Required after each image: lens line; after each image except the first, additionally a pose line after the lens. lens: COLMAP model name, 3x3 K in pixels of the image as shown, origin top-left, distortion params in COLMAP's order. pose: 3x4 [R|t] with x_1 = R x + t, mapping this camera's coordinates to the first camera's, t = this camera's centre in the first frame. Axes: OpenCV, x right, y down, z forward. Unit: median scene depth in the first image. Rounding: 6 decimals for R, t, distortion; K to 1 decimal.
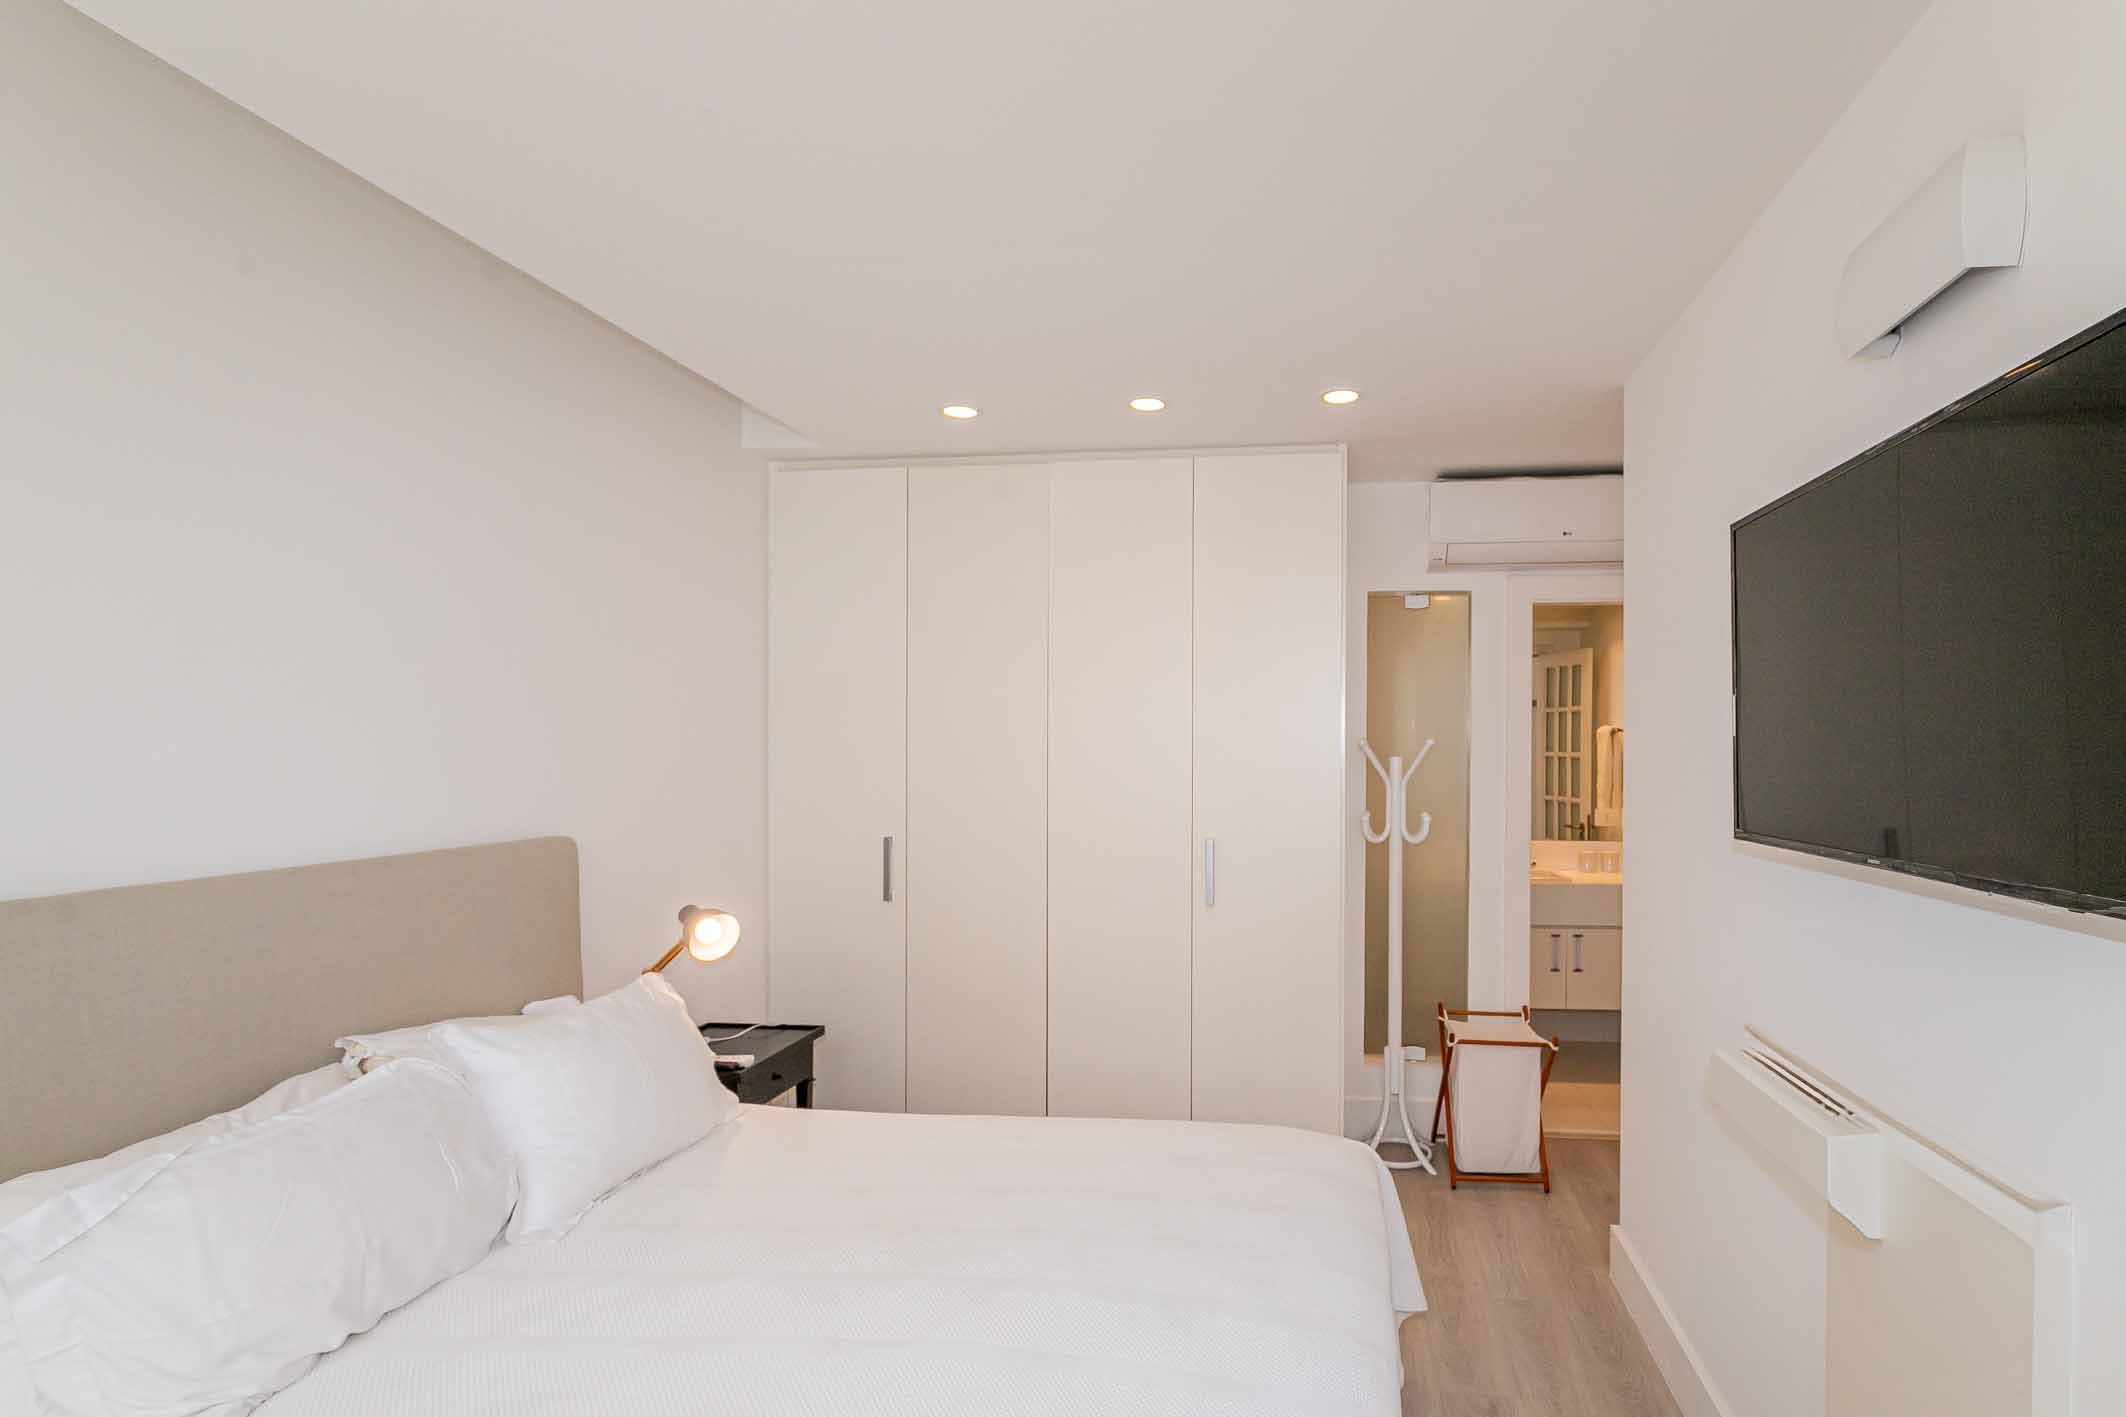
lens RADIAL K [[1018.3, 0, 1063.0], [0, 1018.3, 751.7], [0, 0, 1]] dist [0.011068, -0.000208]
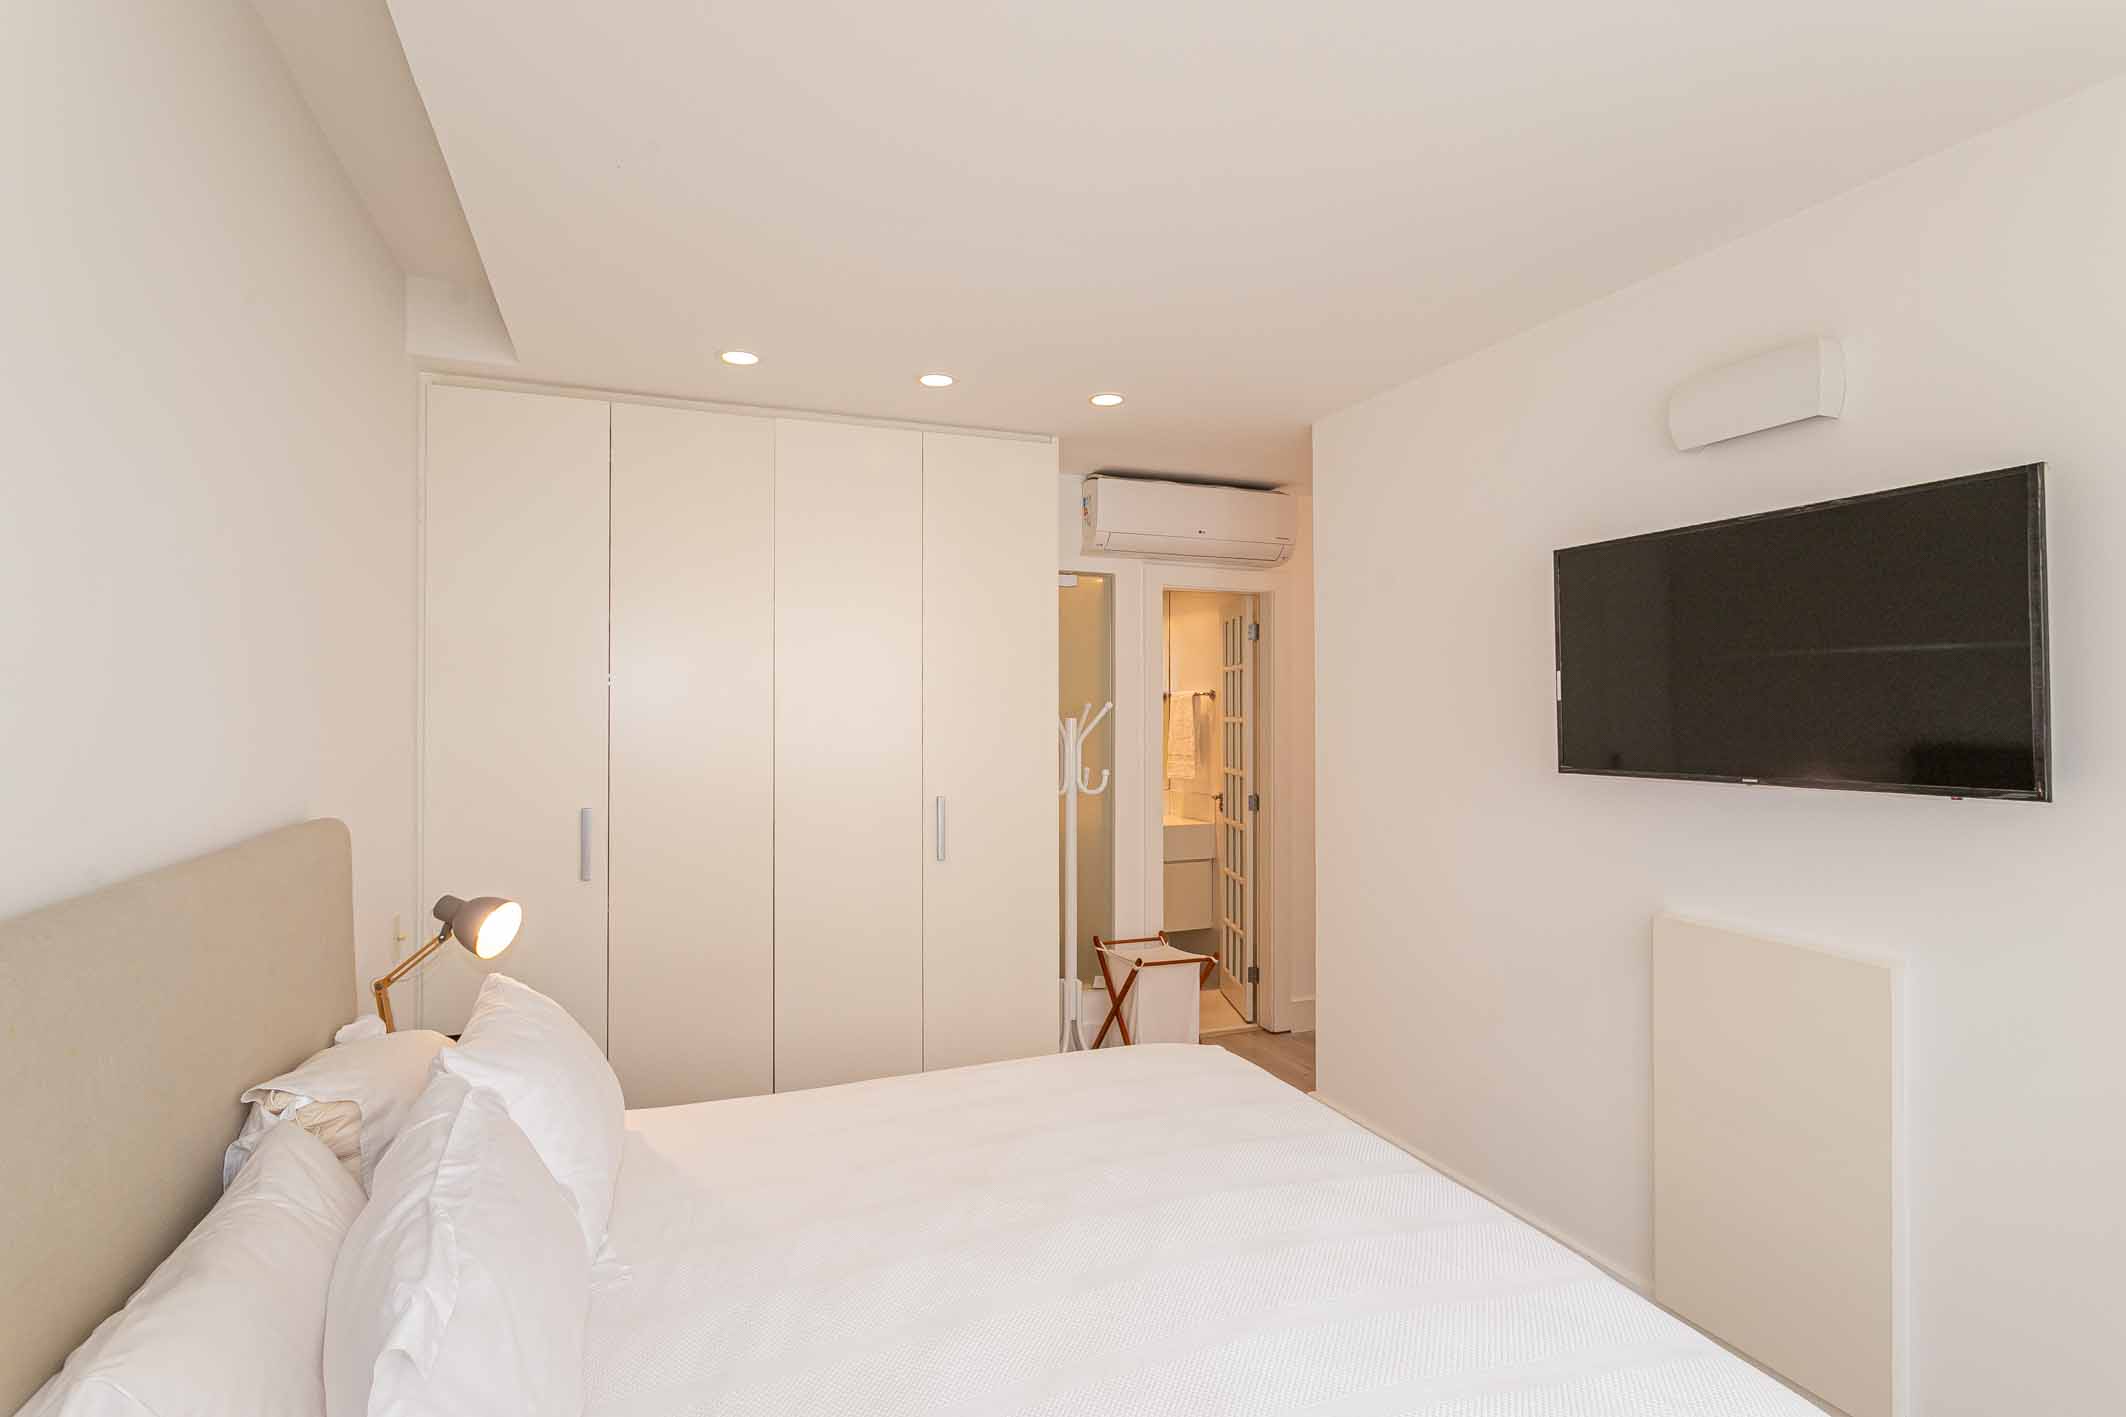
lens RADIAL K [[1004.7, 0, 1057.1], [0, 1004.7, 699.2], [0, 0, 1]] dist [0.004029, 0.000500]
pose [[0.893768, 0.004381, 0.448508, -0.203677], [0.003113, 0.999868, -0.015971, 0.001660], [-0.448519, 0.015670, 0.893636, 0.023989]]
